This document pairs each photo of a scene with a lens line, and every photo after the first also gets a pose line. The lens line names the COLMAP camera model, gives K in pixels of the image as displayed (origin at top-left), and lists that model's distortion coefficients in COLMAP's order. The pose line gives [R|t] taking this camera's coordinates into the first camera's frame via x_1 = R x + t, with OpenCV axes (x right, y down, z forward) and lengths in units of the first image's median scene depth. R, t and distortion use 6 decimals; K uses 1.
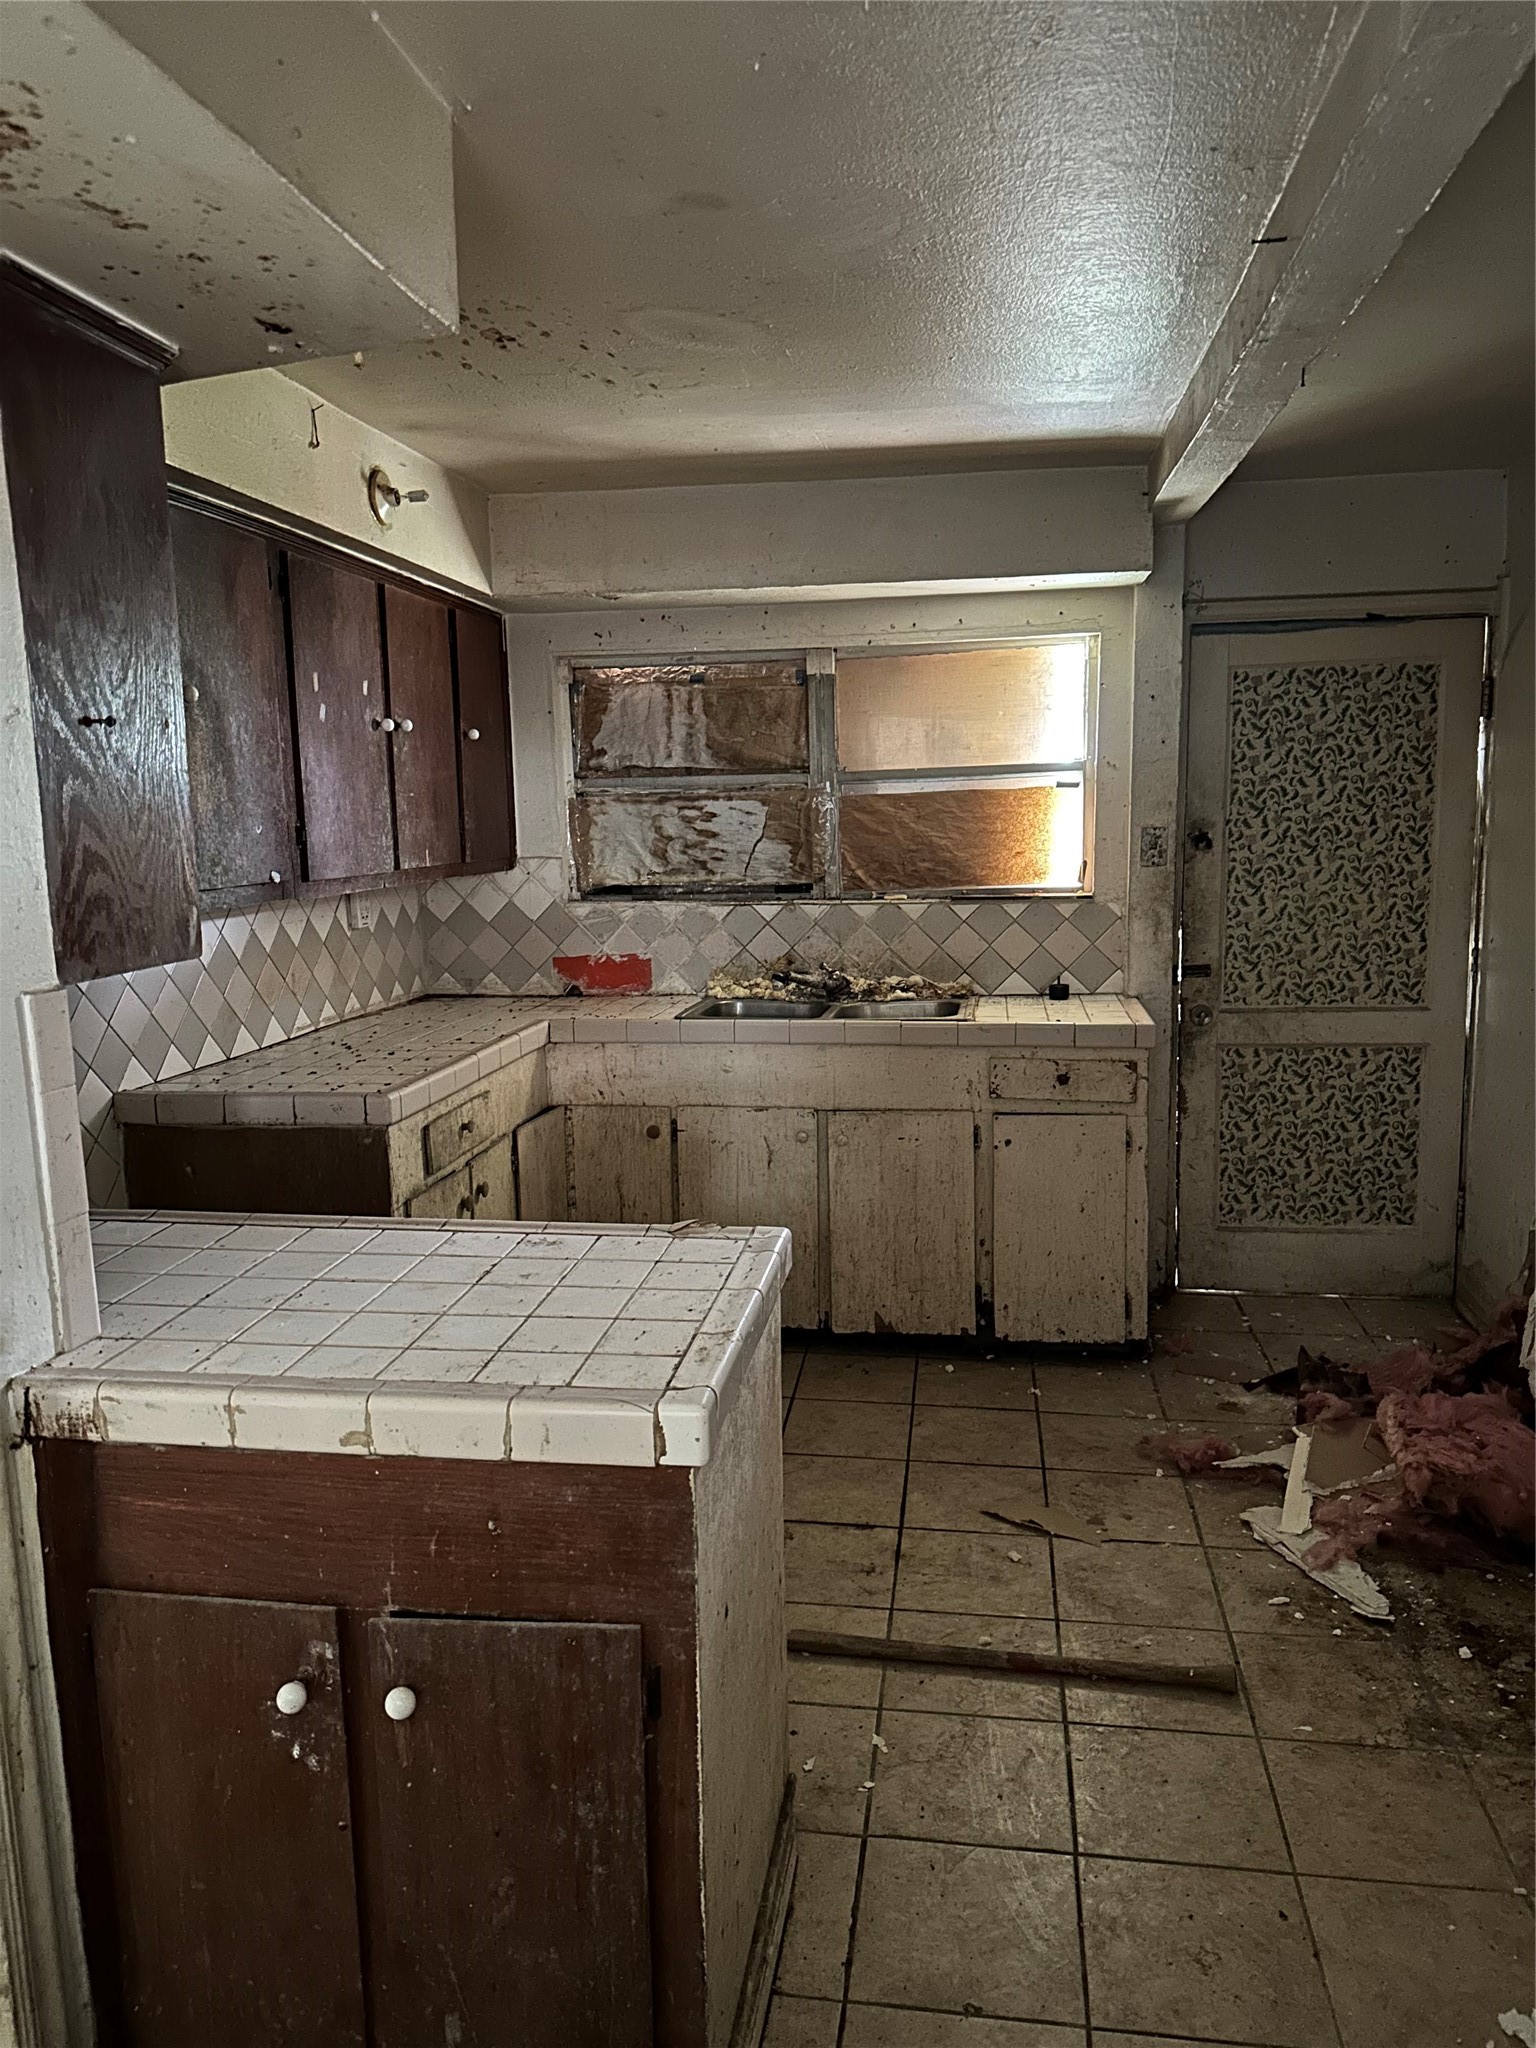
lens RADIAL K [[1414.1, 0, 764.6], [0, 1414.1, 1032.0], [0, 0, 1]] dist [0.183634, -0.417878]
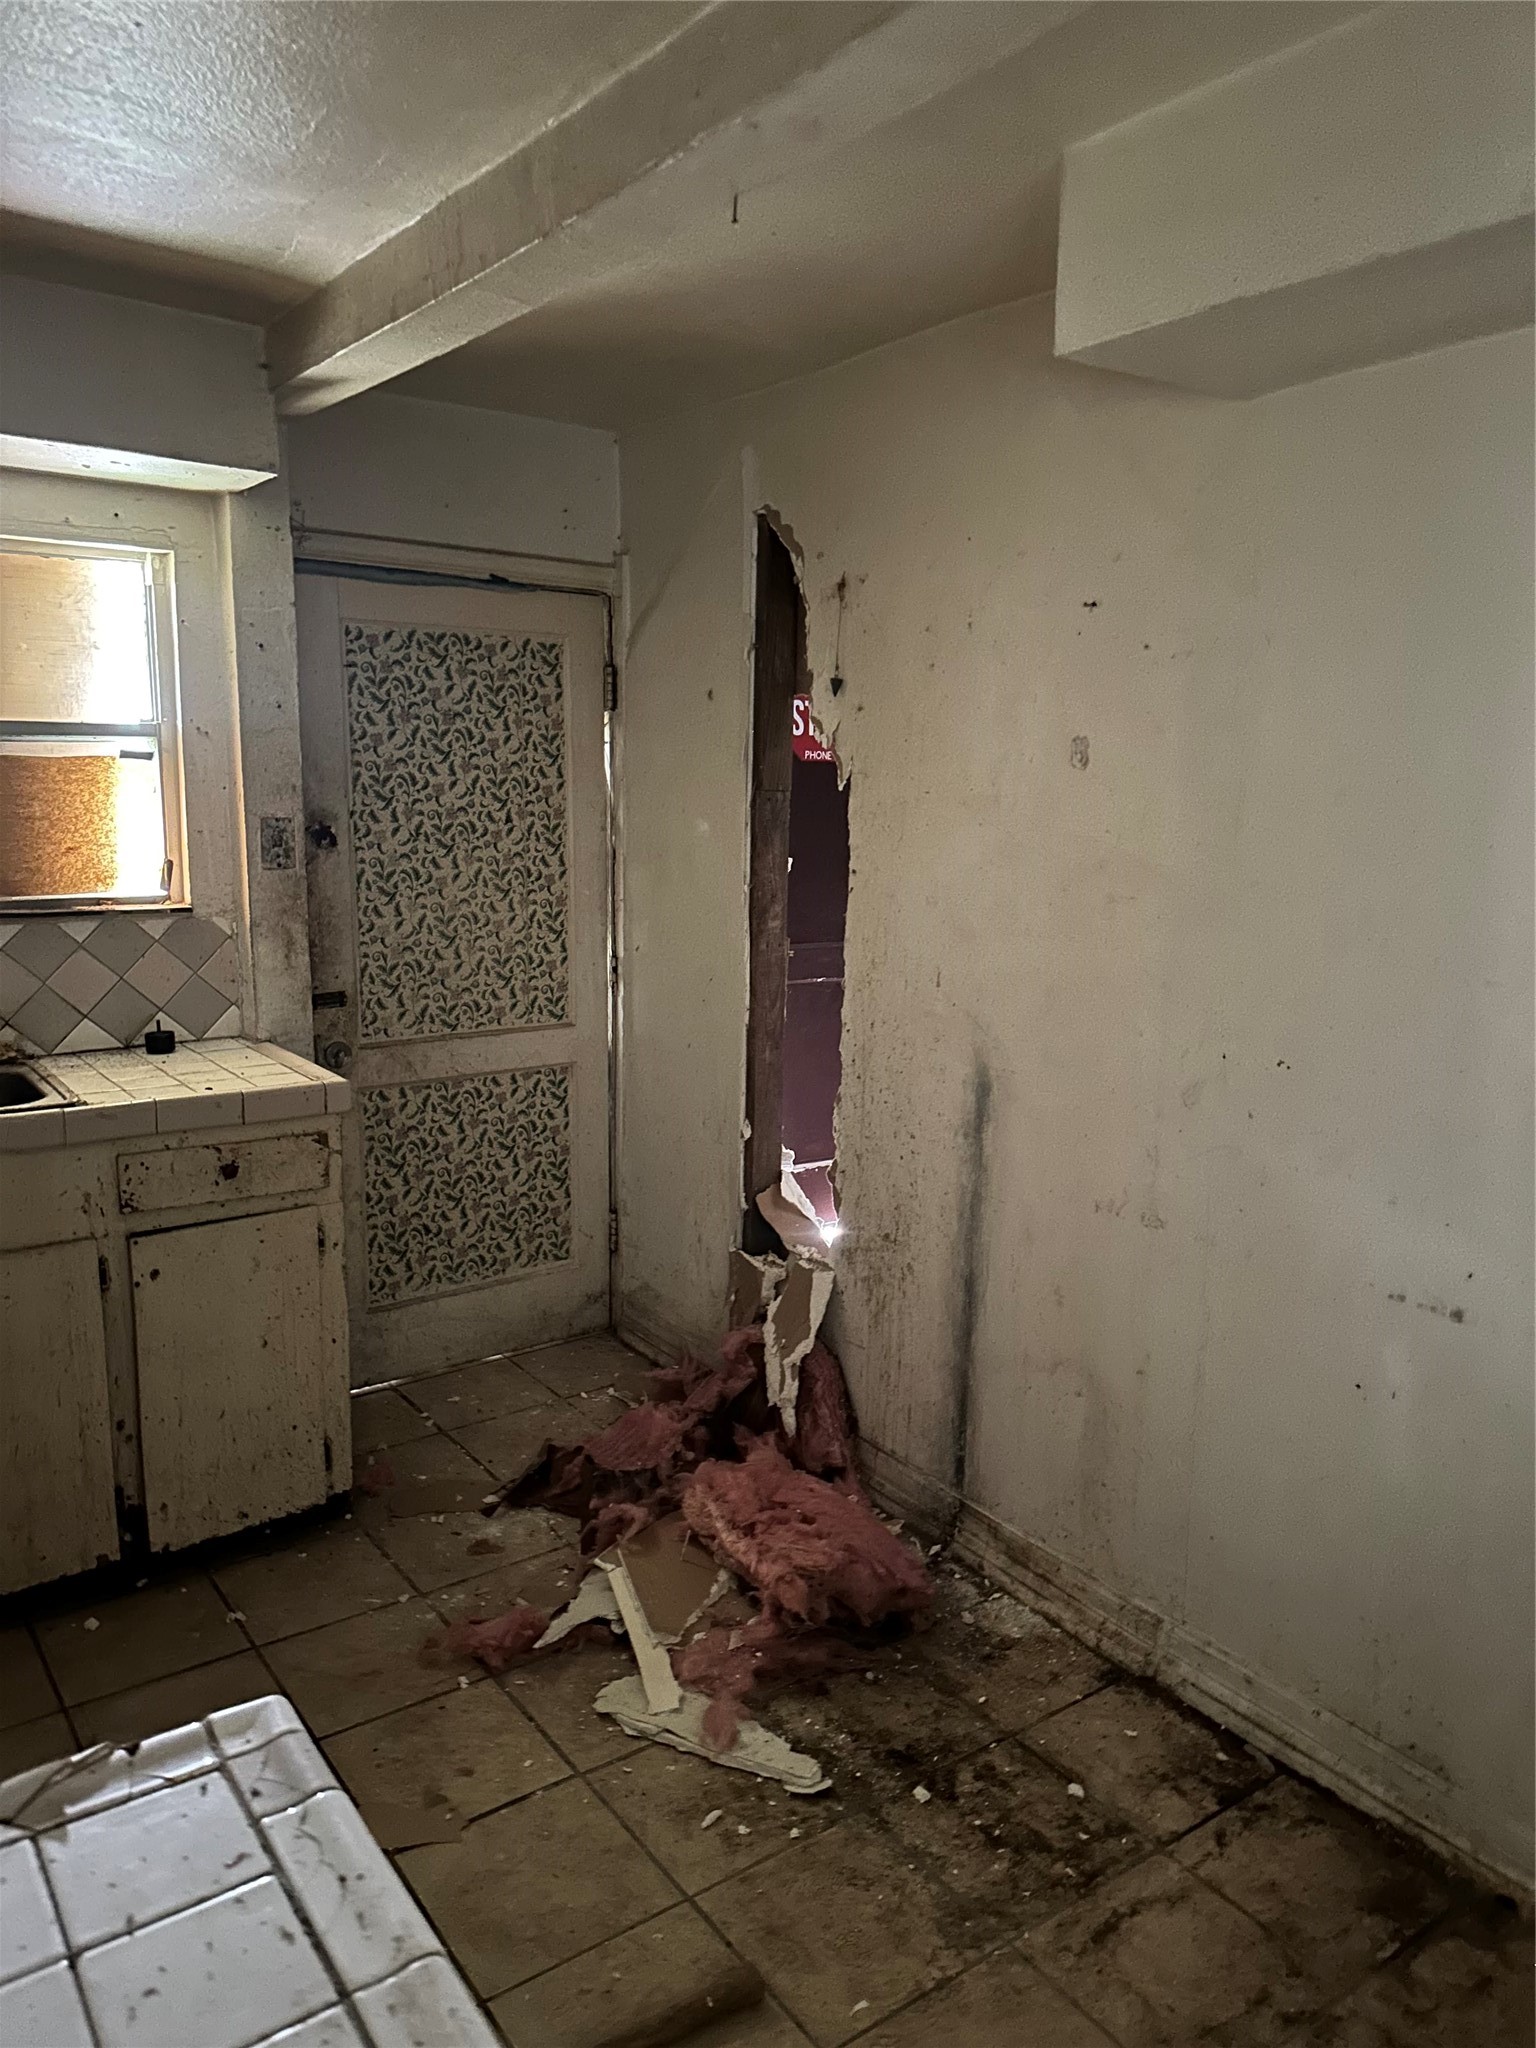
lens RADIAL K [[1414.1, 0, 764.6], [0, 1414.1, 1032.0], [0, 0, 1]] dist [0.183634, -0.417878]
pose [[0.709898, -0.087853, 0.698804, -0.088487], [0.080464, 0.995810, 0.043451, -0.041799], [-0.699693, 0.025383, 0.713993, 0.274256]]
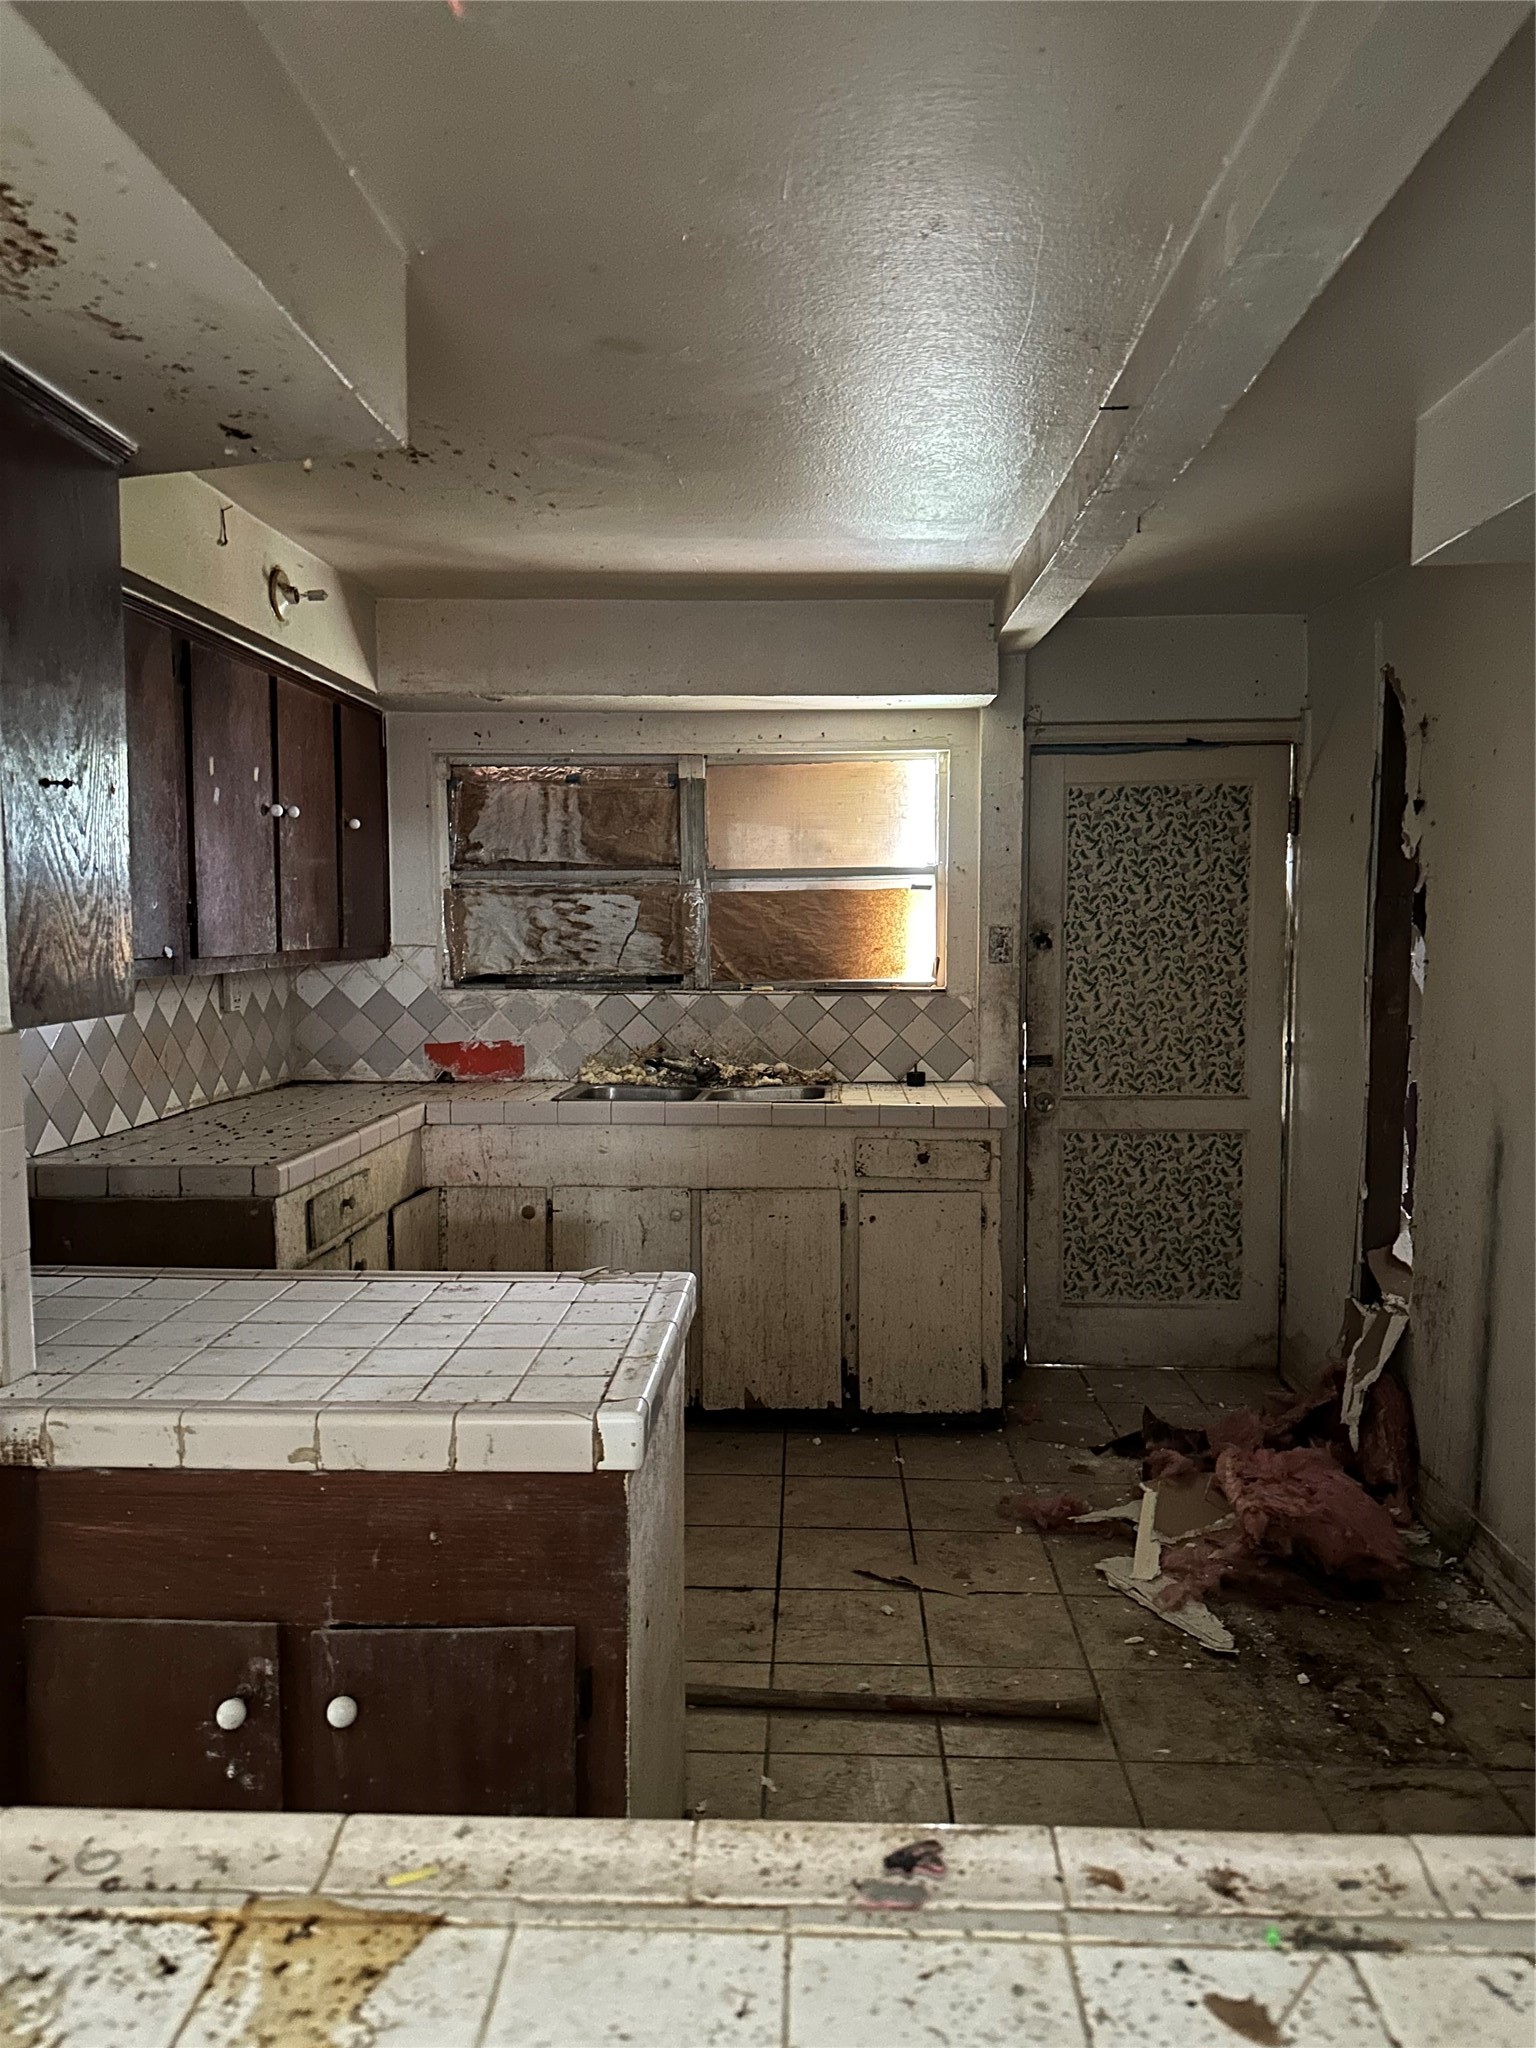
lens RADIAL K [[1414.1, 0, 764.6], [0, 1414.1, 1032.0], [0, 0, 1]] dist [0.183634, -0.417878]
pose [[0.993593, 0.010122, 0.112560, -0.025659], [-0.001345, 0.996969, -0.077786, 0.020008], [-0.113007, 0.077136, 0.990596, -0.038588]]
